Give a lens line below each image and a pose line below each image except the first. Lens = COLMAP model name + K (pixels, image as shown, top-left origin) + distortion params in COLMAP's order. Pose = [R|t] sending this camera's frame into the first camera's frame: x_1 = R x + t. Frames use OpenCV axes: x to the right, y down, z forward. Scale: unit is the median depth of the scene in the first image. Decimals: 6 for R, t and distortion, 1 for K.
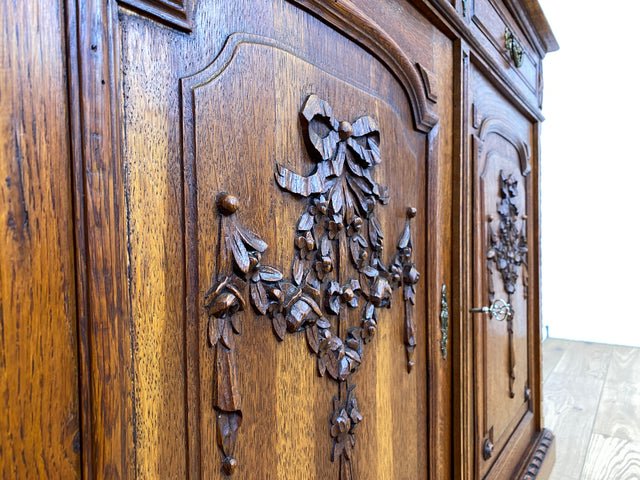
lens RADIAL K [[489.8, 0, 322.0], [0, 489.8, 239.4], [0, 0, 1]] dist [0.047989, -0.063962]
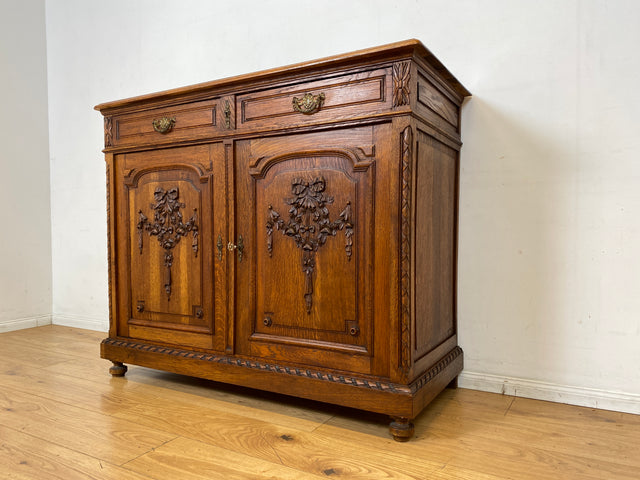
lens RADIAL K [[489.8, 0, 317.1], [0, 489.8, 245.9], [0, 0, 1]] dist [0.047989, -0.063962]
pose [[0.050573, 0.038874, -0.997963, 4.887159], [-0.014615, 0.999164, 0.038180, 0.074703], [0.998613, 0.012655, 0.051099, 2.289629]]
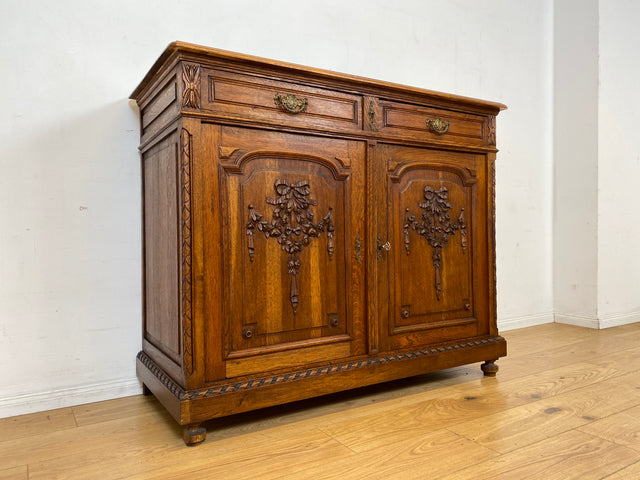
lens RADIAL K [[489.8, 0, 320.0], [0, 489.8, 246.4], [0, 0, 1]] dist [0.047989, -0.063962]
pose [[0.902606, 0.007241, -0.430407, 1.951833], [-0.003347, 0.999946, 0.009803, 0.212188], [0.430455, -0.007407, 0.902582, -2.402208]]
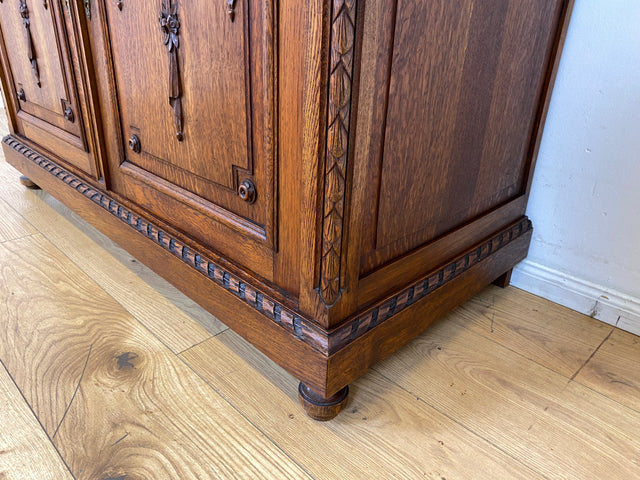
lens RADIAL K [[489.8, 0, 311.0], [0, 489.8, 240.0], [0, 0, 1]] dist [0.047989, -0.063962]
pose [[-0.217534, 0.427914, -0.877251, 2.681056], [-0.038807, 0.894271, 0.445840, 0.250076], [0.975281, 0.131028, -0.177928, 3.322883]]
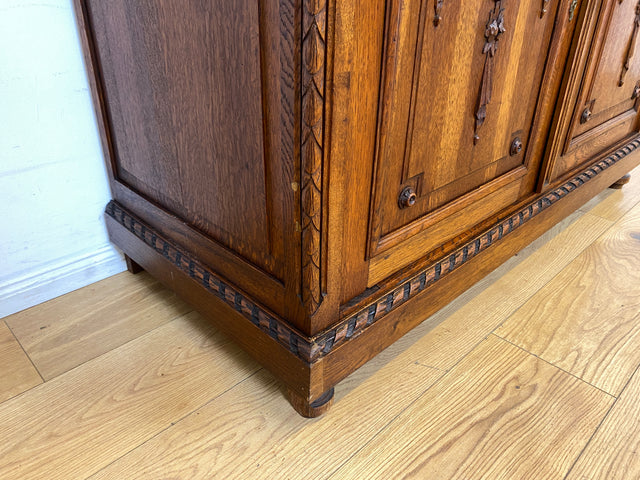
lens RADIAL K [[489.8, 0, 318.3], [0, 489.8, 244.1], [0, 0, 1]] dist [0.047989, -0.063962]
pose [[0.974777, 0.128239, -0.182660, -0.137161], [-0.025040, 0.876111, 0.481458, 0.240059], [0.221772, -0.464741, 0.857224, -0.872071]]
